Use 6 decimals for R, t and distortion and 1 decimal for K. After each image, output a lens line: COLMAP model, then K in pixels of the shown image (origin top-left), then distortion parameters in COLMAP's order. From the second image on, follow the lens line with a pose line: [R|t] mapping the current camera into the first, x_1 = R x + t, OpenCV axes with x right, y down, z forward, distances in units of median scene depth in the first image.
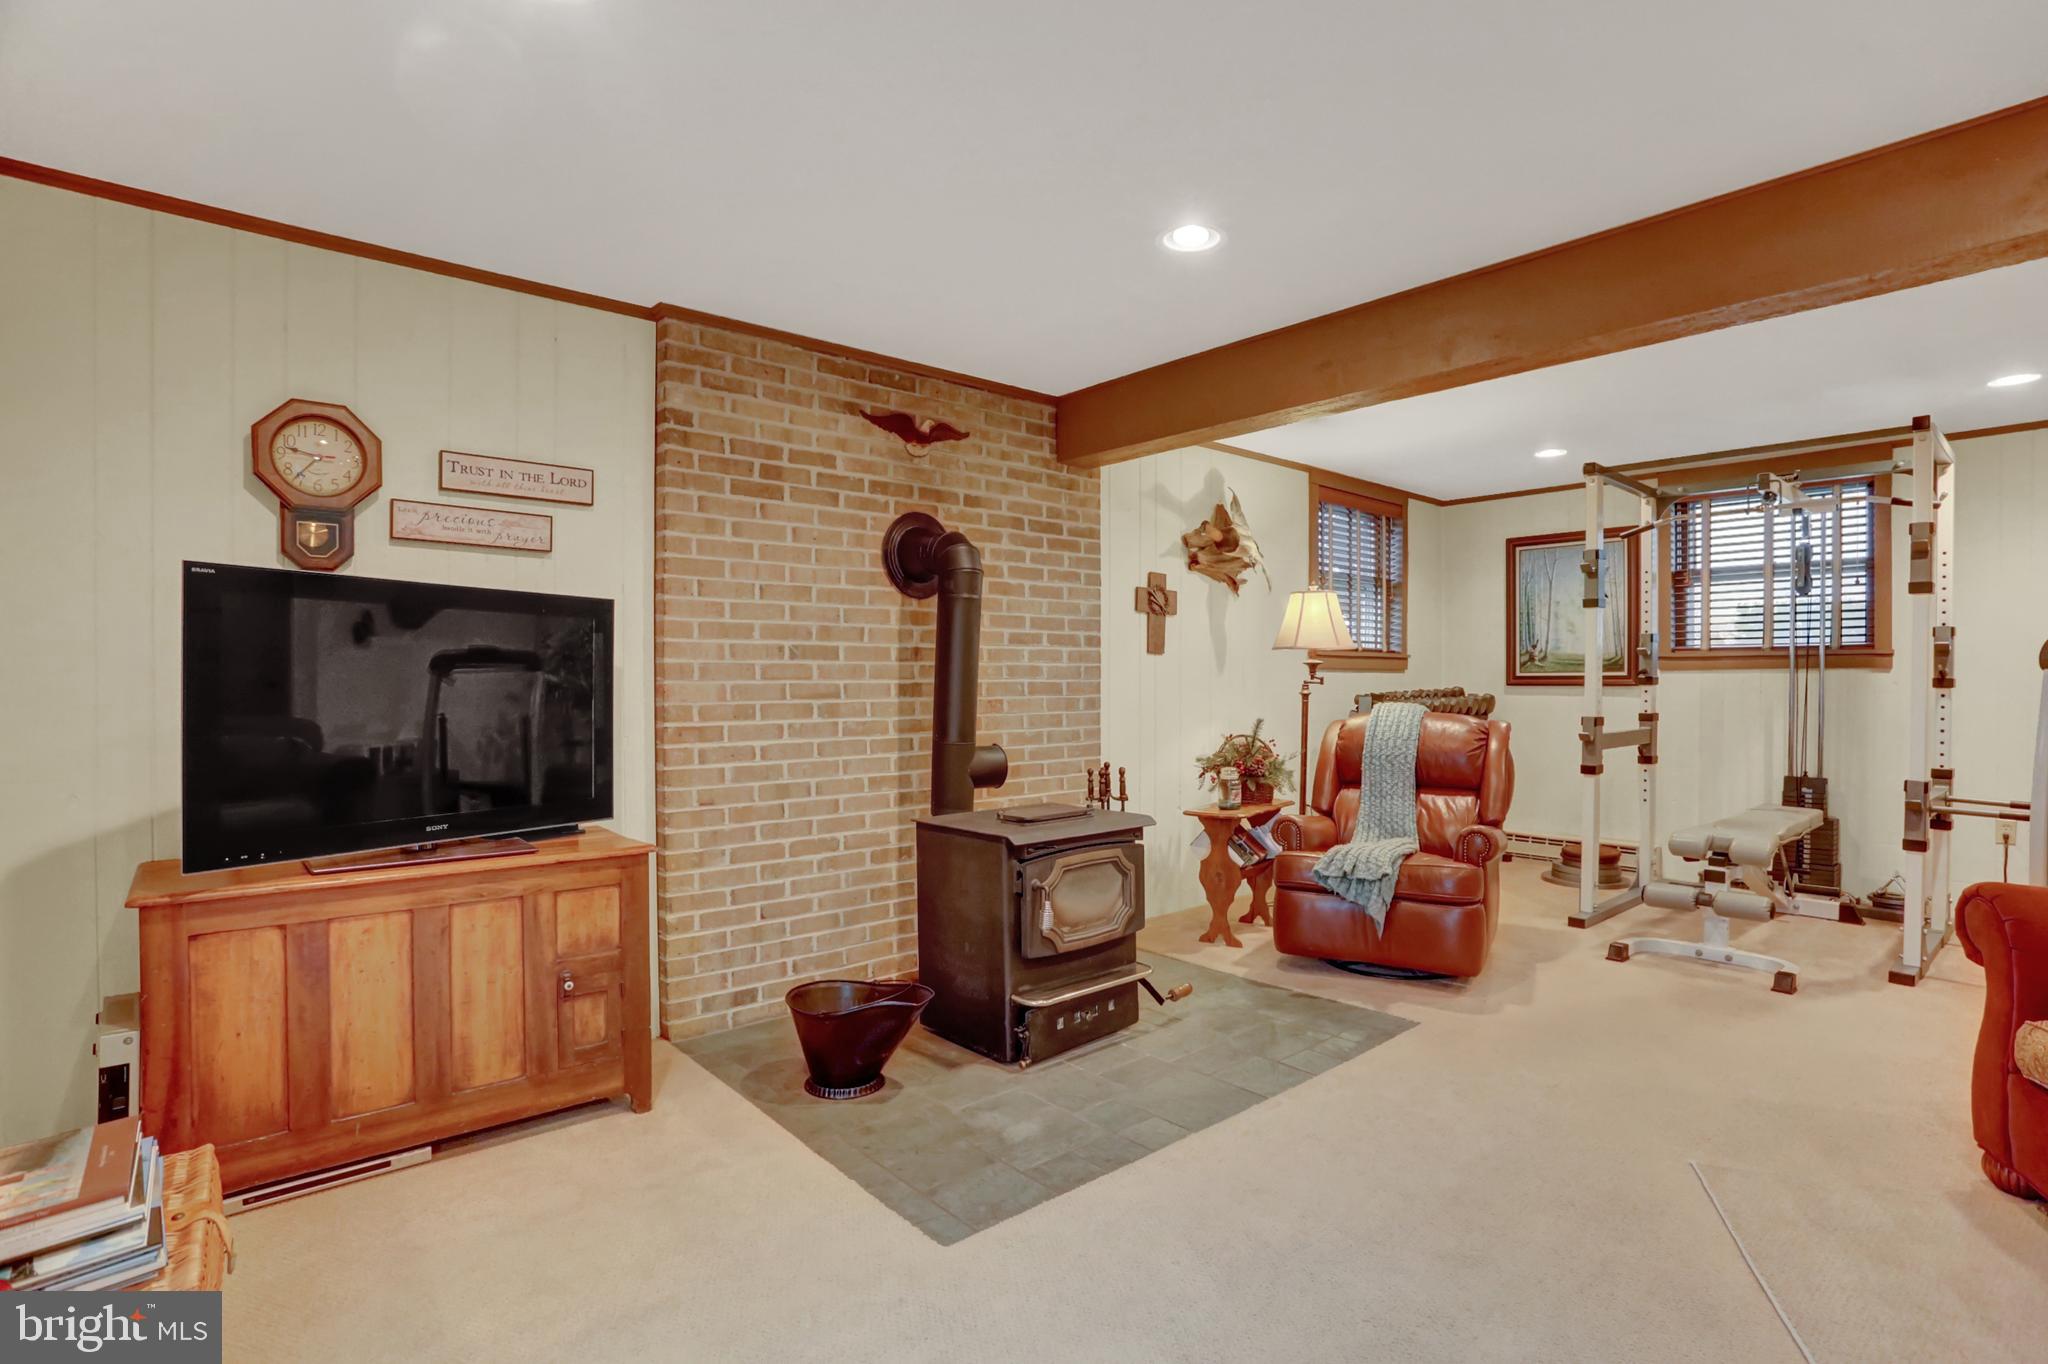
lens RADIAL K [[998.2, 0, 1051.1], [0, 998.2, 683.2], [0, 0, 1]] dist [-0.070877, 0.031328]
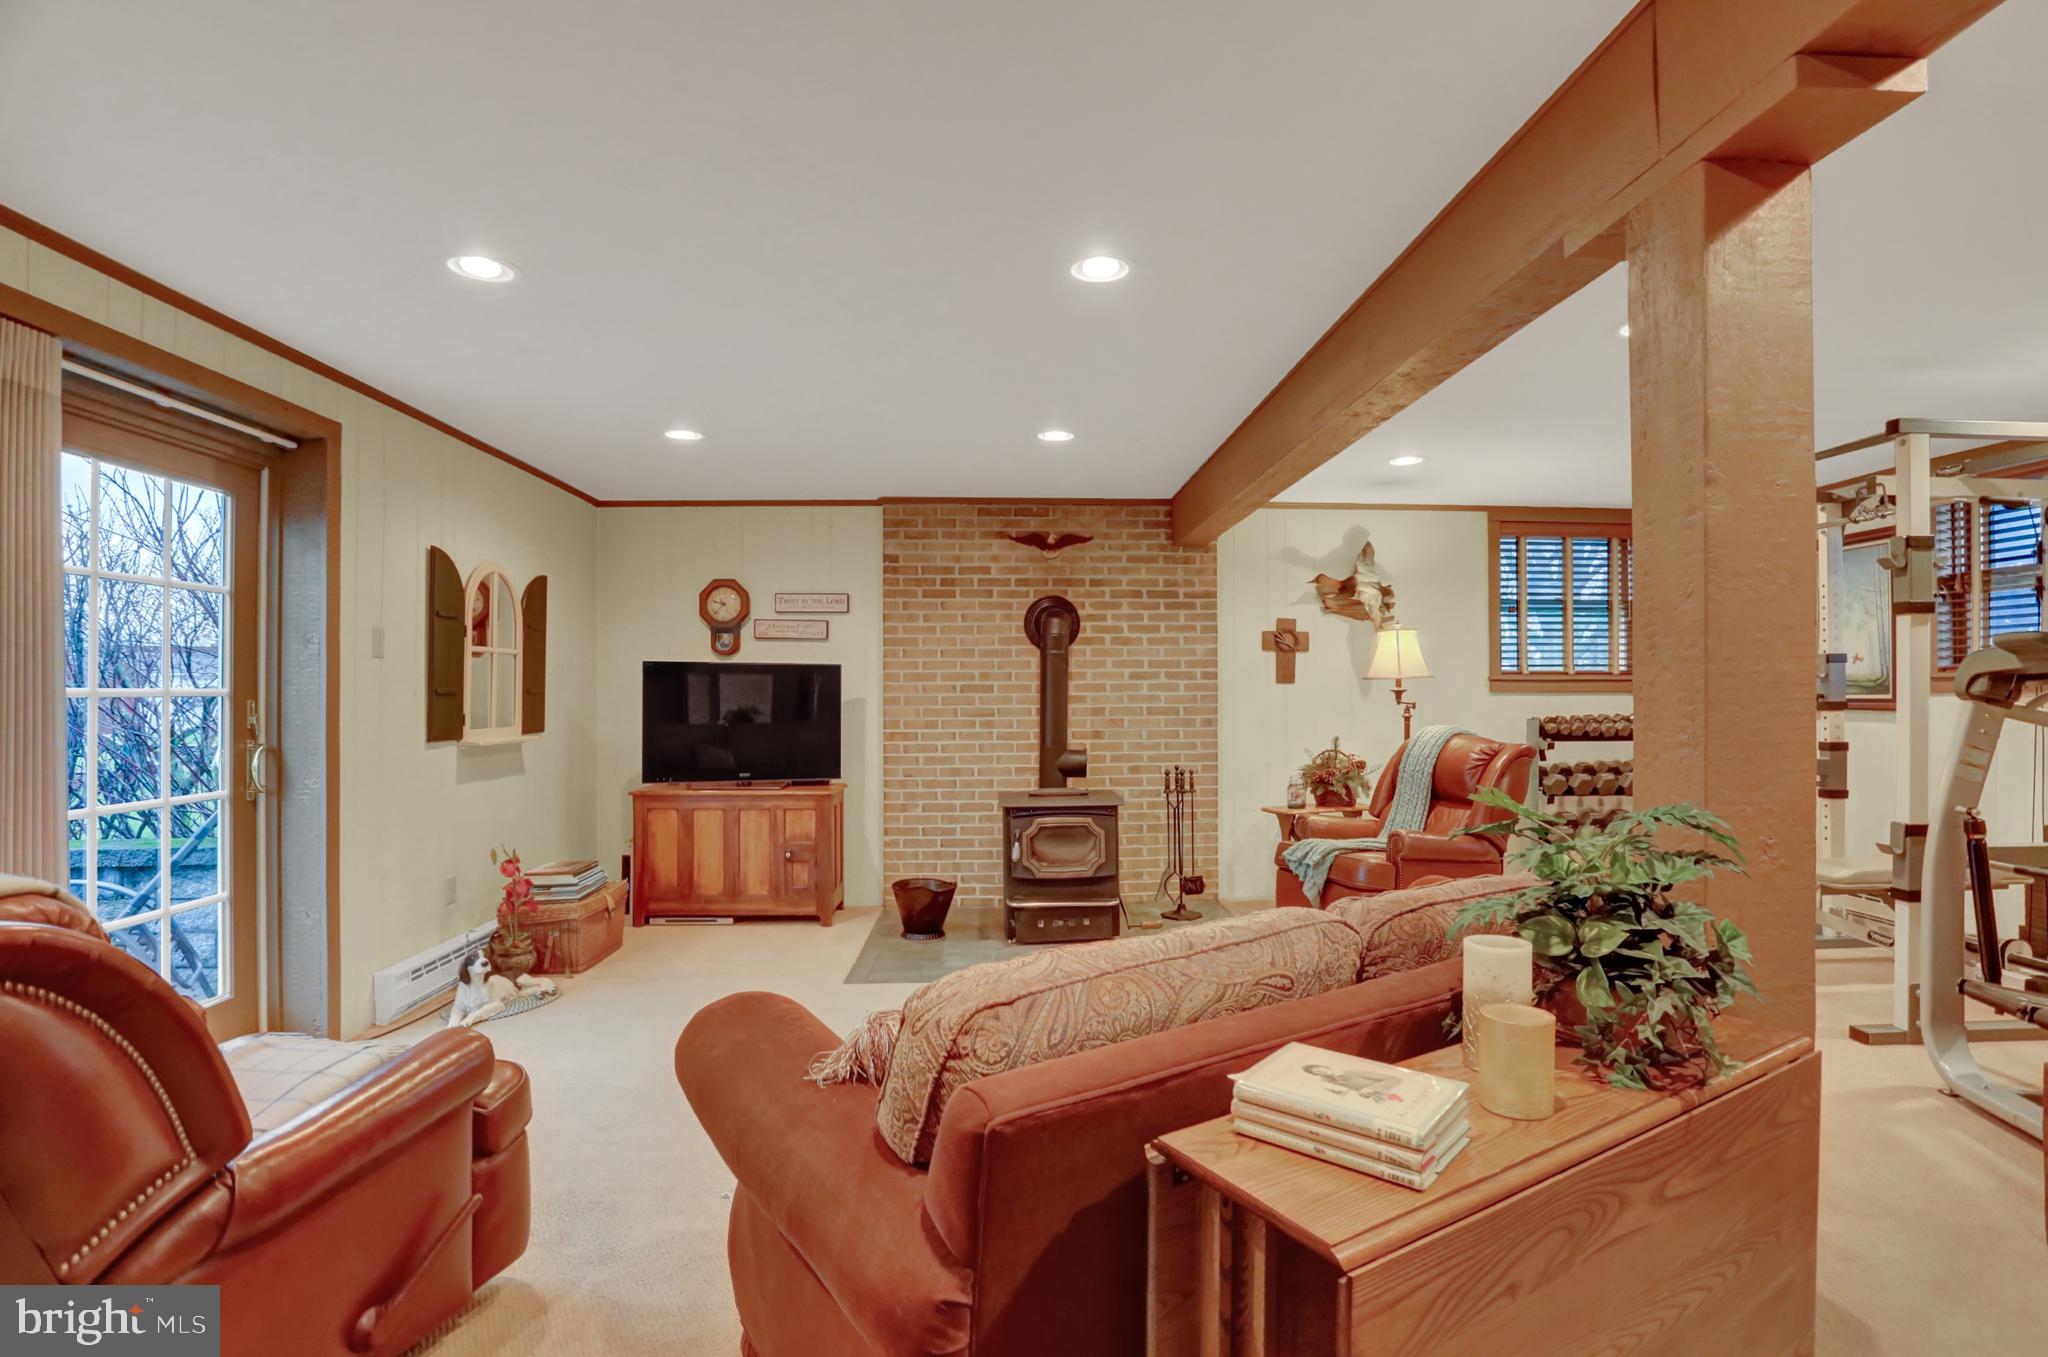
lens RADIAL K [[998.2, 0, 1051.1], [0, 998.2, 679.7], [0, 0, 1]] dist [-0.070877, 0.031328]
pose [[0.783849, -0.009509, -0.620879, 0.861483], [0.000023, 0.999883, -0.015285, -0.020175], [0.620952, 0.011967, 0.783757, -0.208400]]
